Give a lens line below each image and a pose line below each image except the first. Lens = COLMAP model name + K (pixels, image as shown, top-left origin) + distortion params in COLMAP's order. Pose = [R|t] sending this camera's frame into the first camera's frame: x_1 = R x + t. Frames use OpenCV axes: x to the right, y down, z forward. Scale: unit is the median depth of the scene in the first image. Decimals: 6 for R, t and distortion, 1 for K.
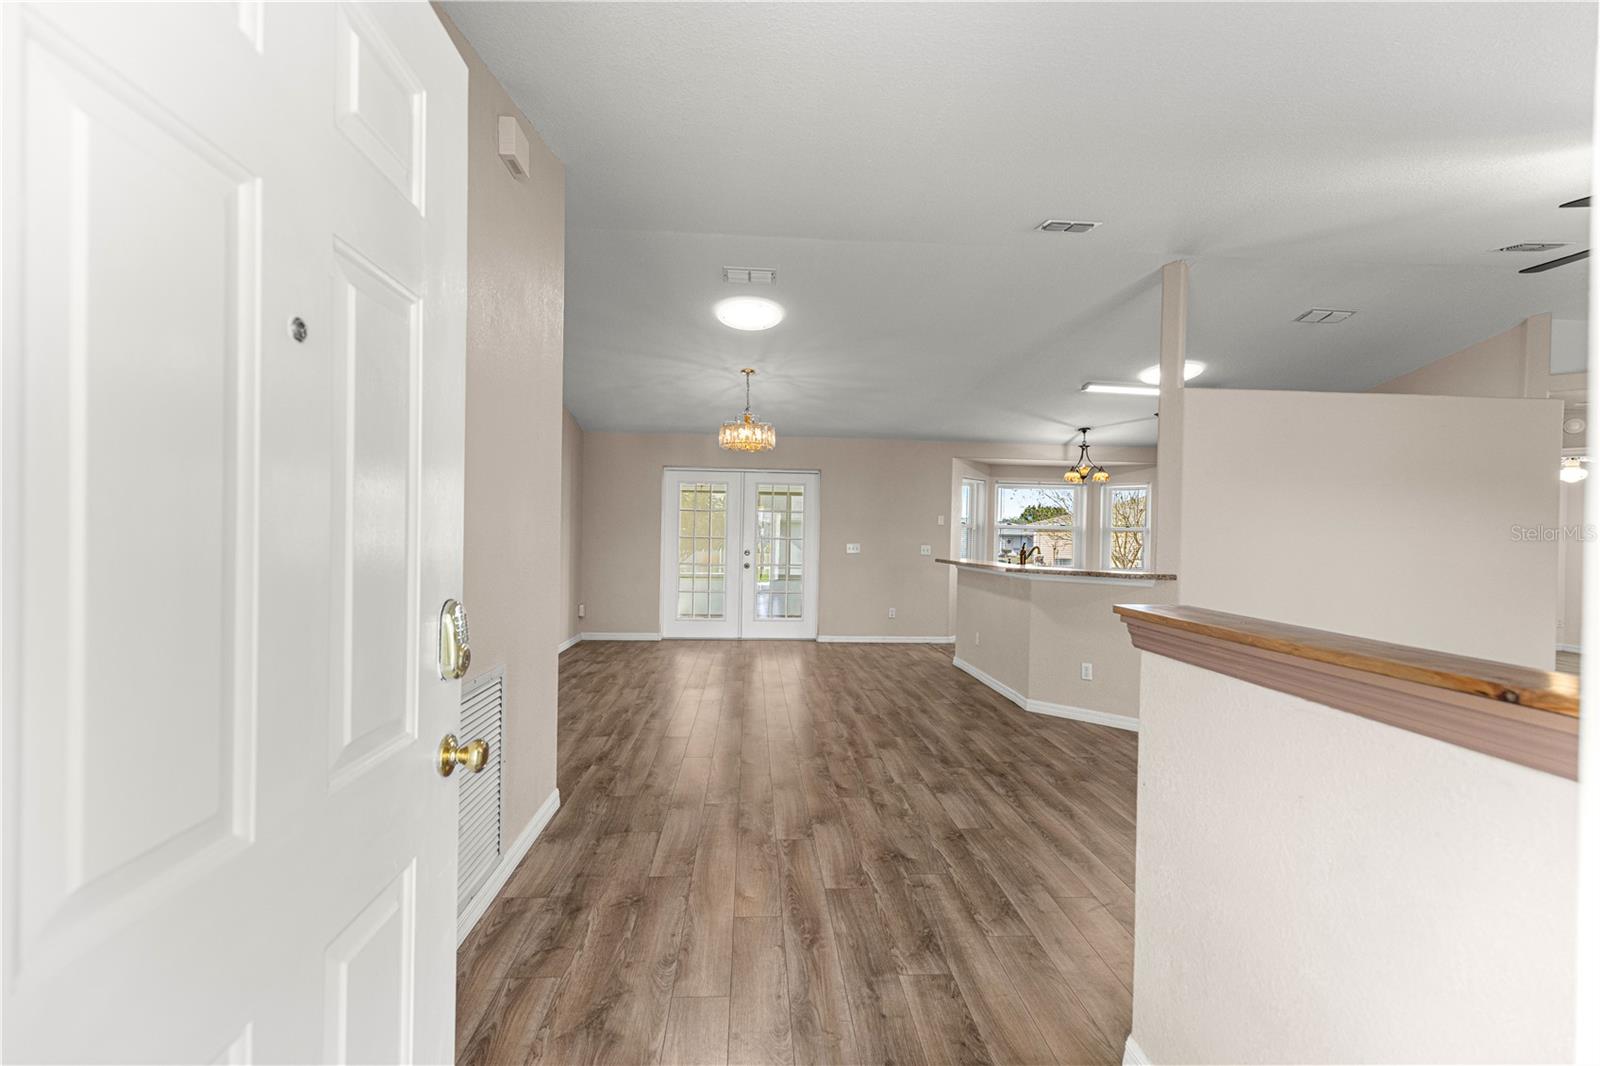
lens RADIAL K [[721.9, 0, 797.5], [0, 721.9, 541.7], [0, 0, 1]] dist [0.014388, -0.003246]
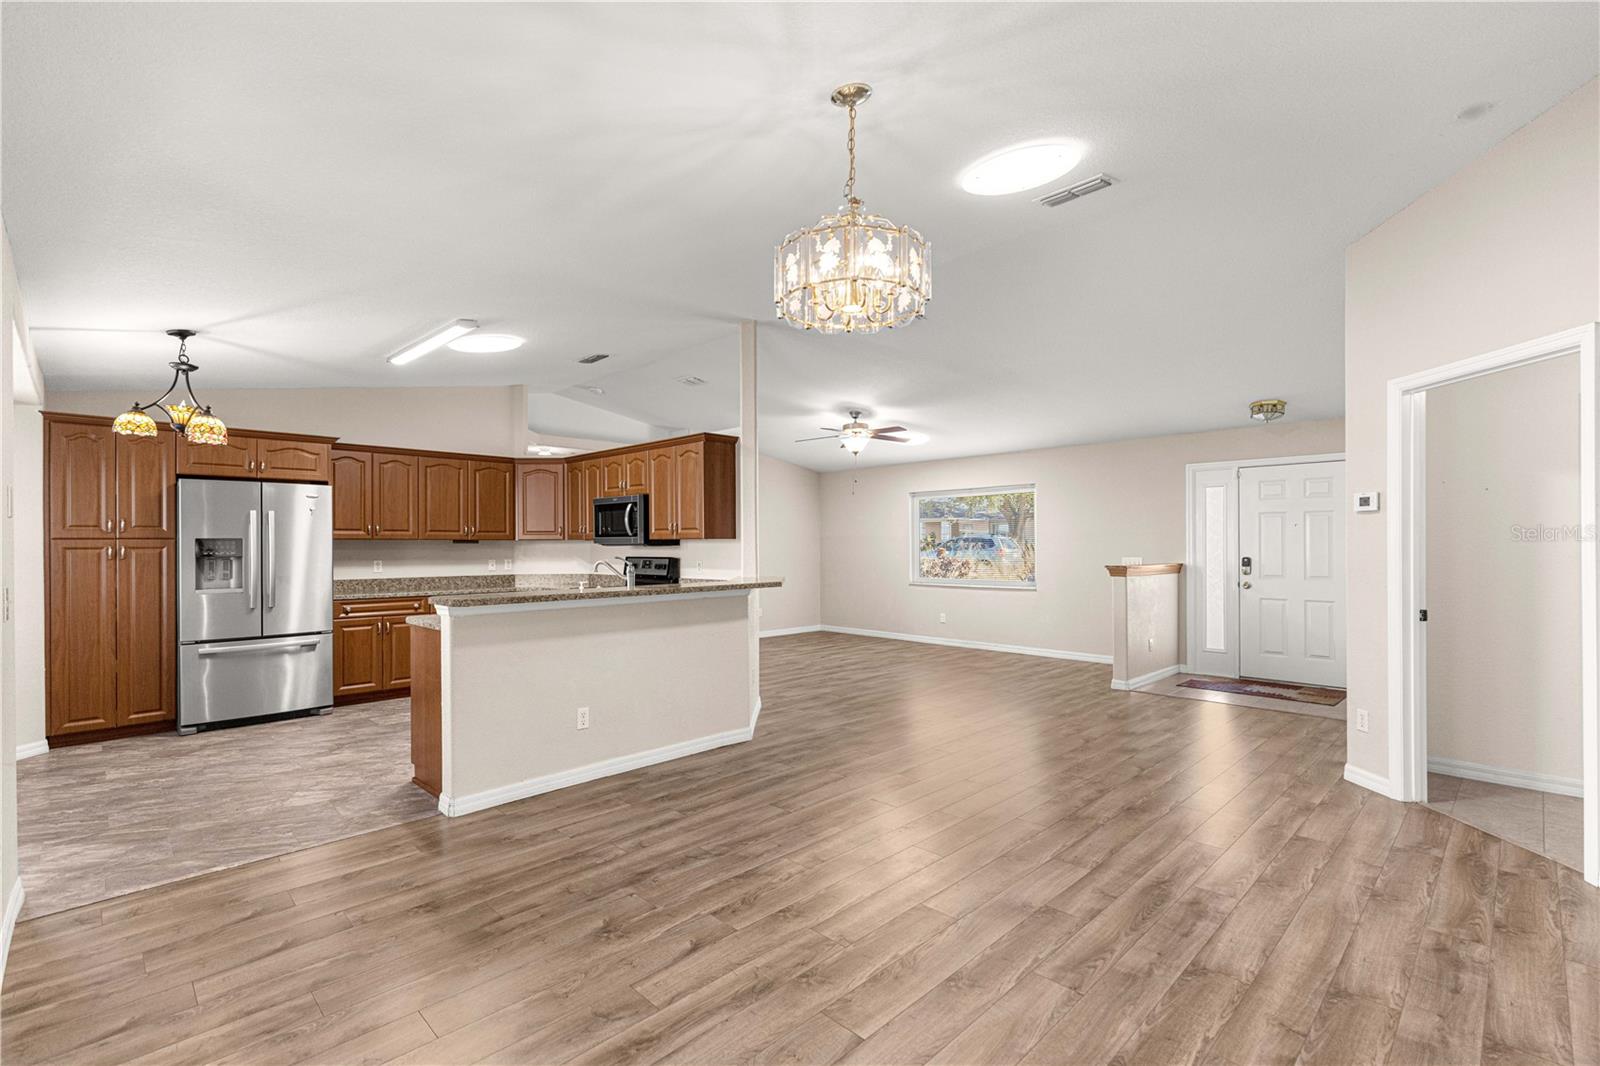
lens RADIAL K [[721.9, 0, 792.2], [0, 721.9, 542.6], [0, 0, 1]] dist [0.014388, -0.003246]
pose [[-0.653375, -0.013808, 0.756908, -0.322607], [-0.000764, 0.999845, 0.017580, -0.023773], [-0.757034, 0.010908, -0.653284, 1.253231]]
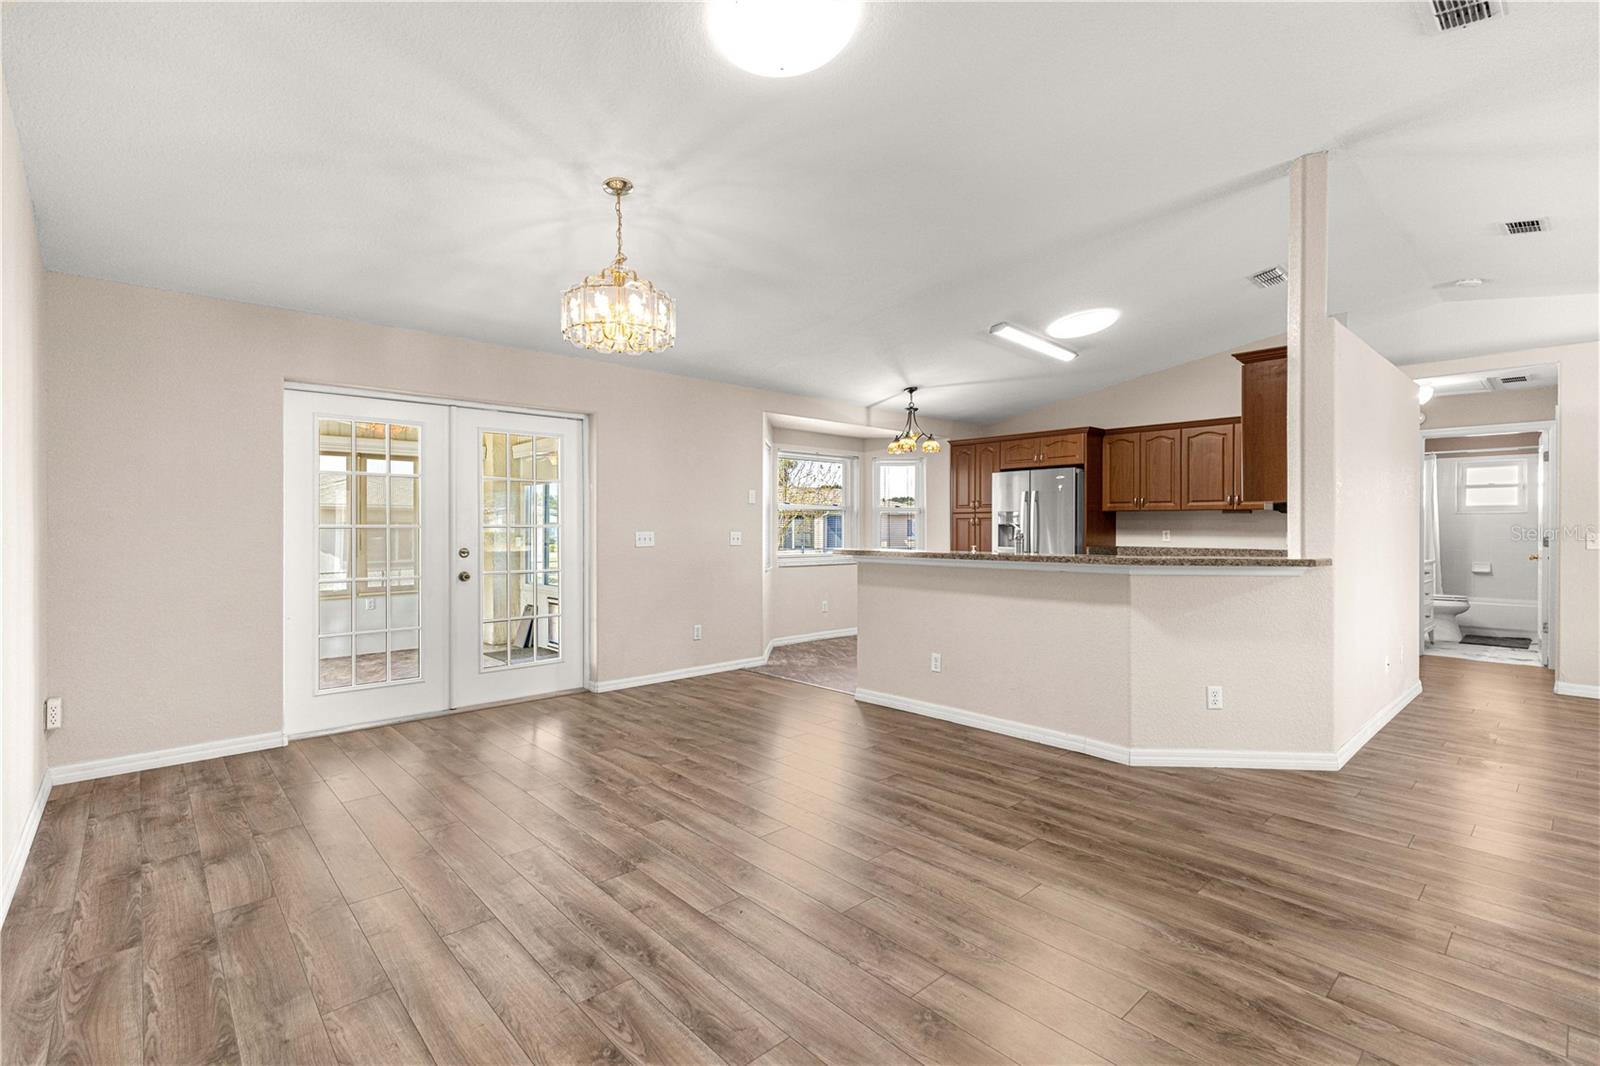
lens RADIAL K [[721.9, 0, 798.4], [0, 721.9, 527.9], [0, 0, 1]] dist [0.014388, -0.003246]
pose [[0.779935, -0.020387, 0.625529, -0.287907], [0.021247, 0.999756, 0.006092, -0.002651], [-0.625500, 0.008539, 0.780177, 0.532103]]
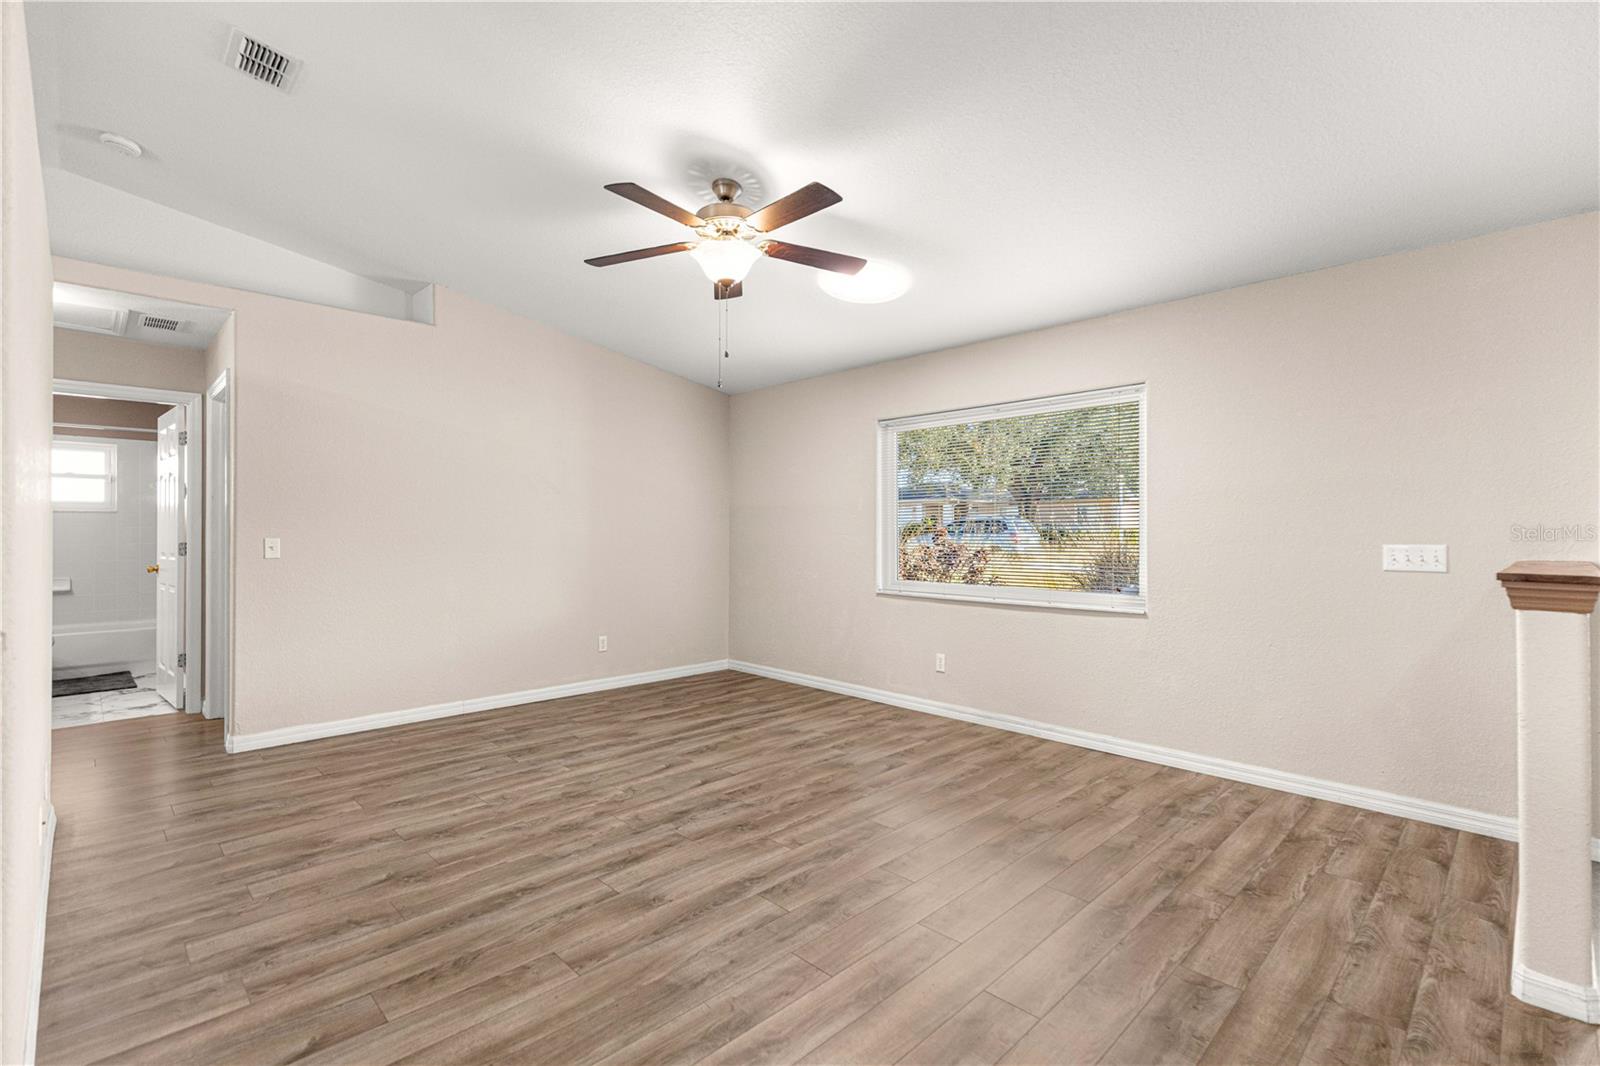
lens RADIAL K [[721.9, 0, 793.3], [0, 721.9, 529.5], [0, 0, 1]] dist [0.014388, -0.003246]
pose [[-0.652957, -0.019399, 0.757146, 0.113153], [-0.006317, 0.999777, 0.020168, 0.003476], [-0.757368, 0.008386, -0.652934, 0.679243]]
